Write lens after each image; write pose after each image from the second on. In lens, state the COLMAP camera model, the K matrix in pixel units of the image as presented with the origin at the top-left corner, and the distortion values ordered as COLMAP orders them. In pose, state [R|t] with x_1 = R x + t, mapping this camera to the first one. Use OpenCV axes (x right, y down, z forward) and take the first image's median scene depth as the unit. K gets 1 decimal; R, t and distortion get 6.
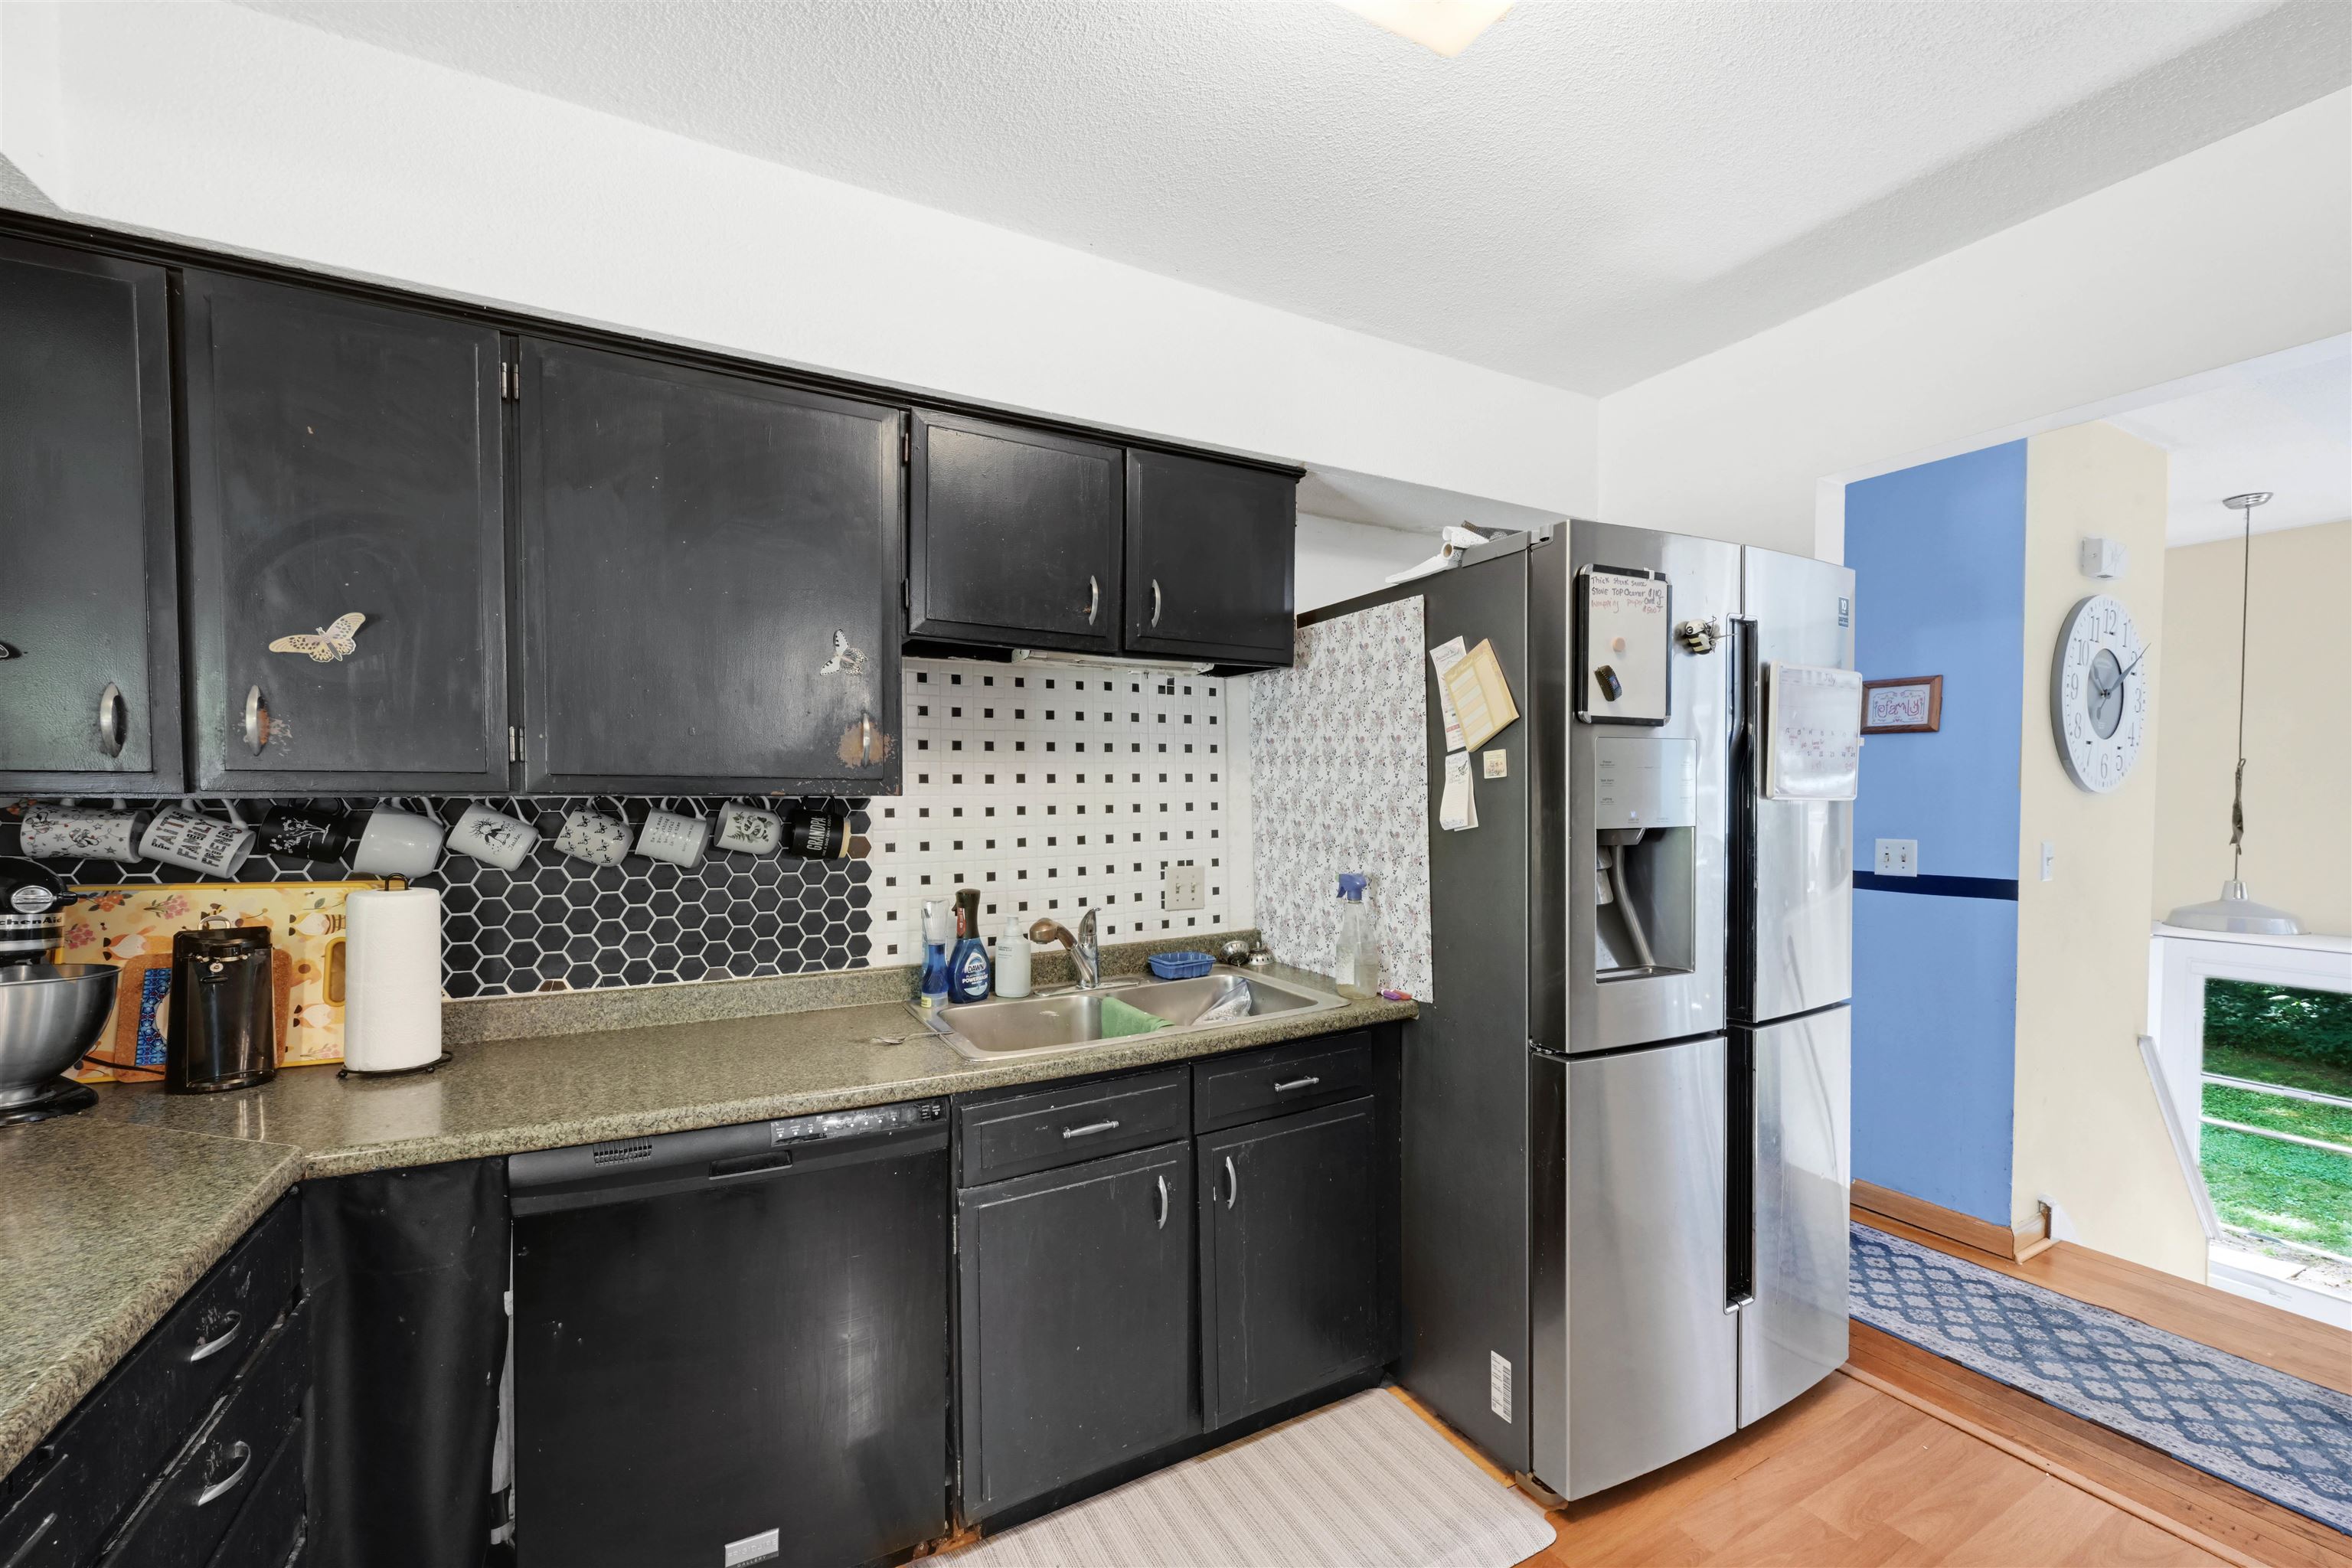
lens RADIAL K [[959.5, 0, 1180.0], [0, 959.5, 826.0], [0, 0, 1]] dist [-0.000717, 0.000173]
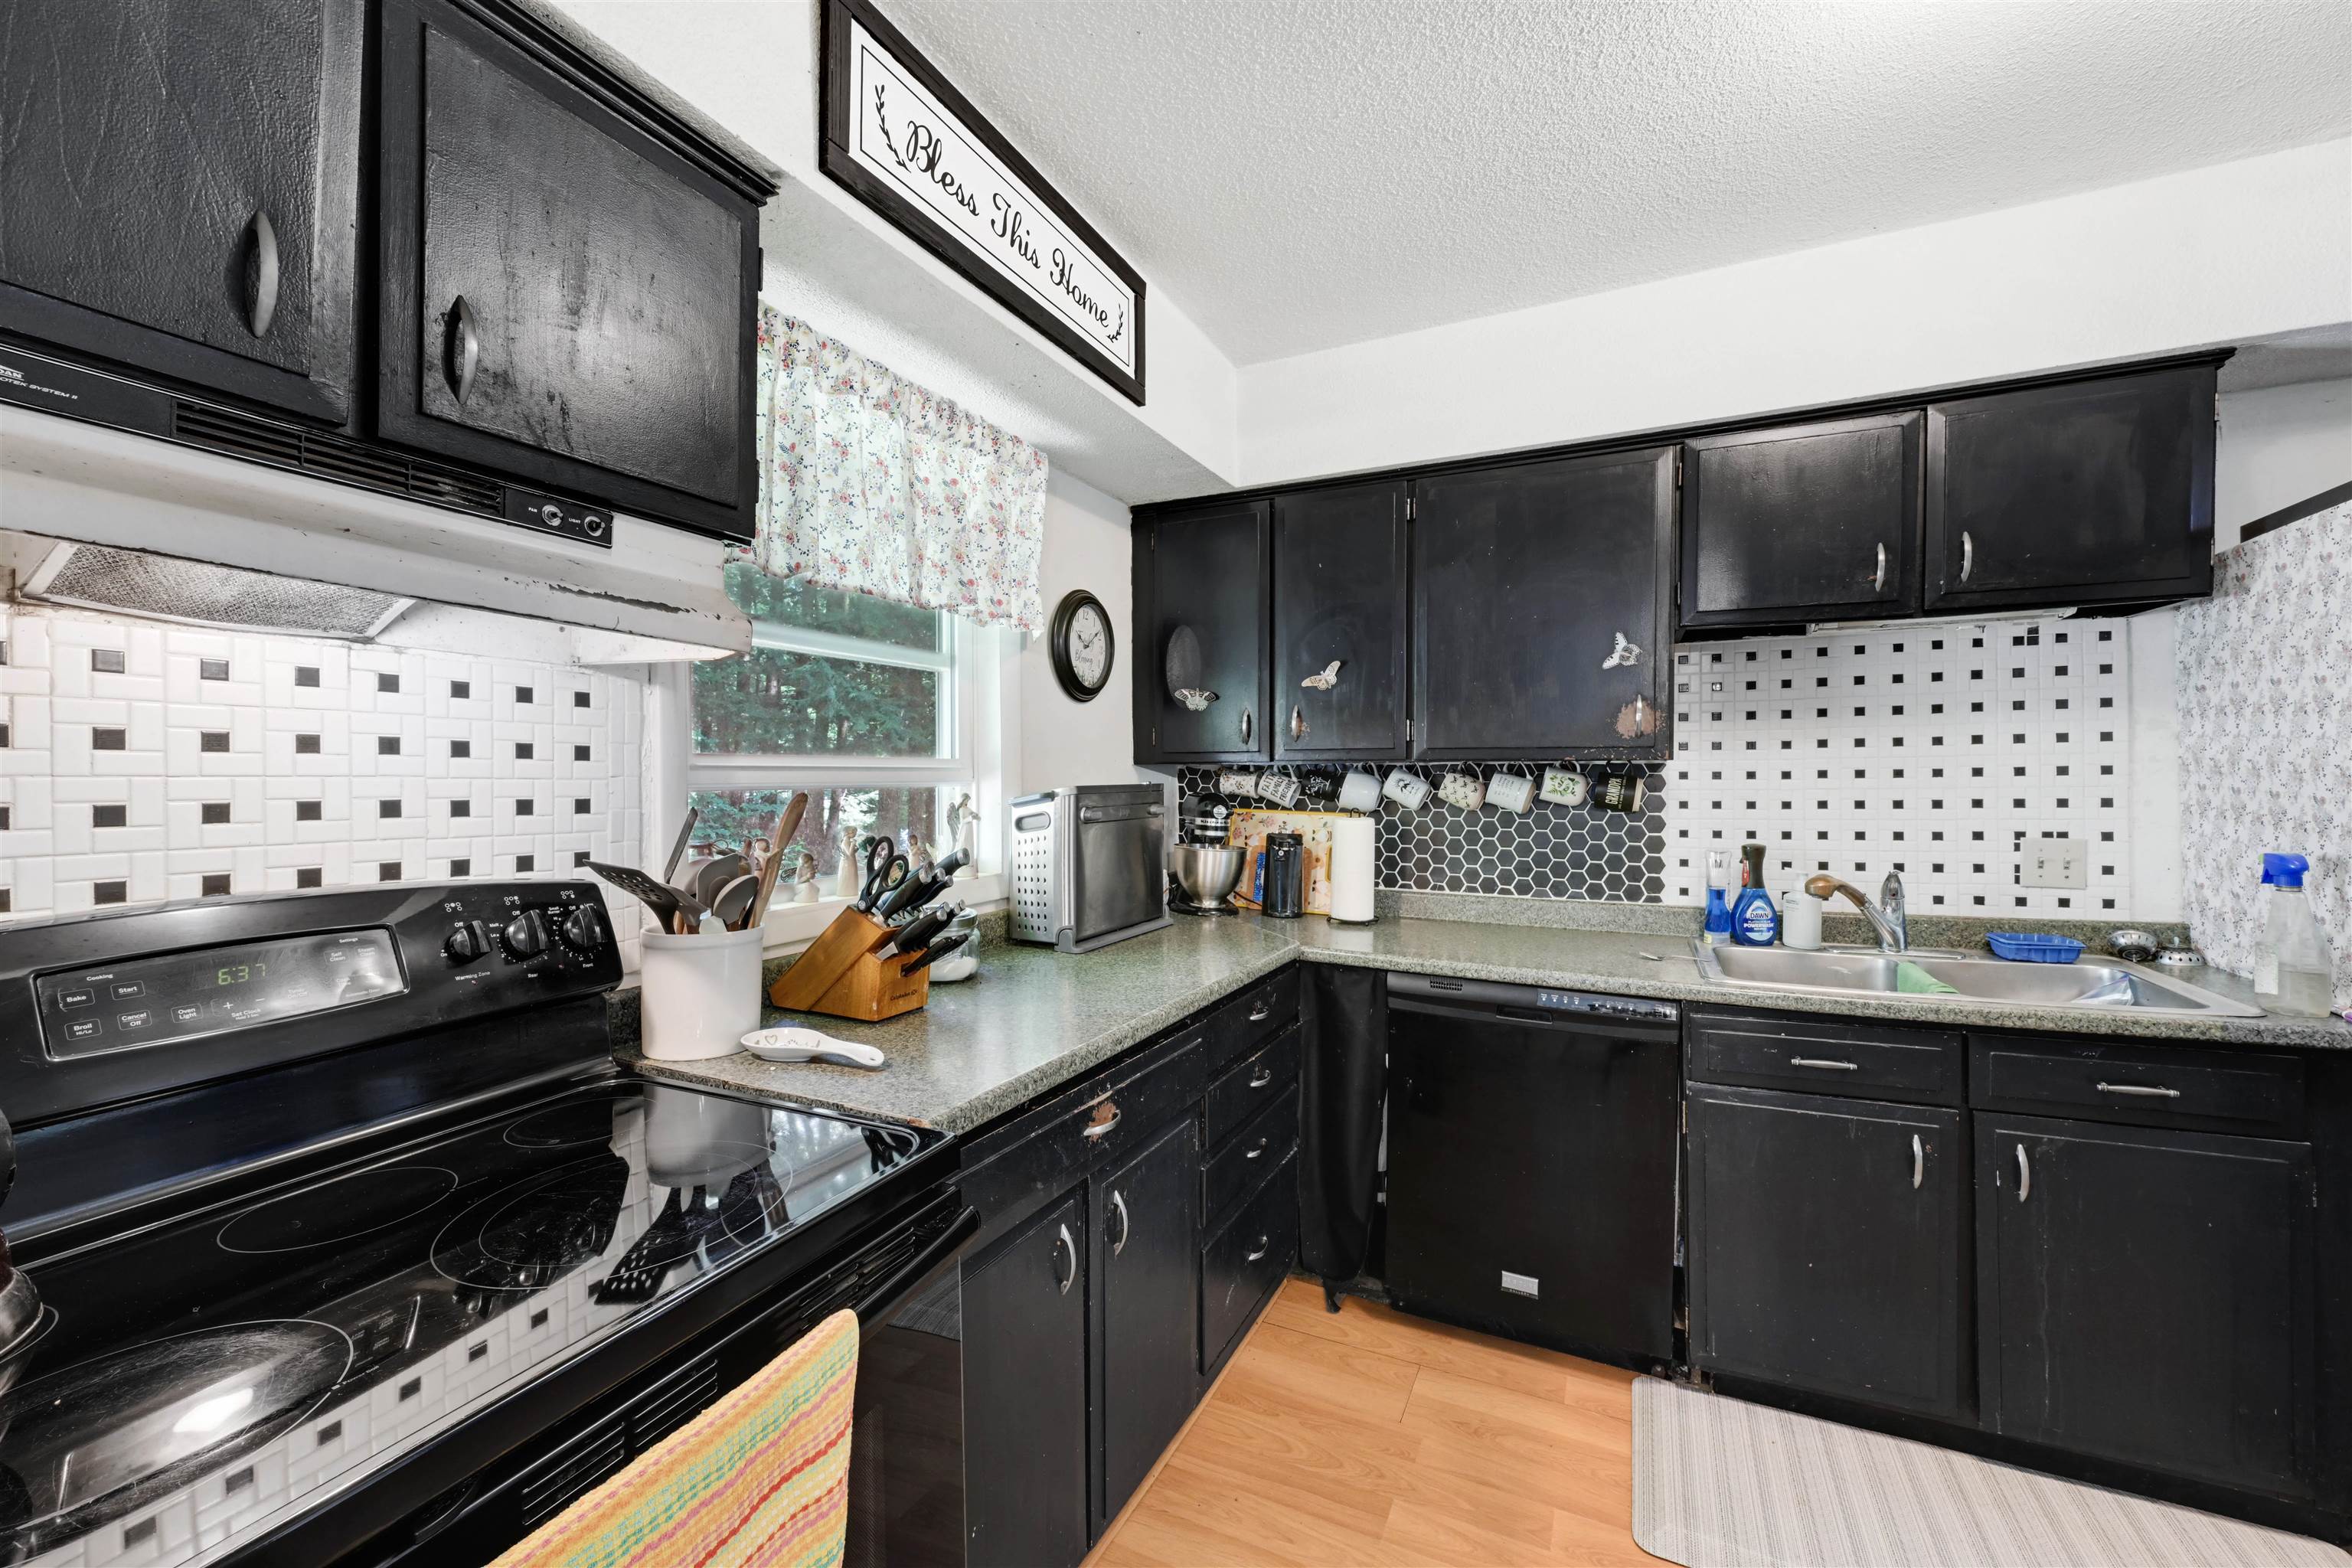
lens RADIAL K [[939.3, 0, 1176.0], [0, 939.3, 784.0], [0, 0, 1]] dist [-0.000082, -0.000005]
pose [[0.571595, 0.007333, -0.820503, 0.308443], [-0.023124, 0.999707, -0.007174, 0.020728], [0.820210, 0.023074, 0.571597, -0.184994]]
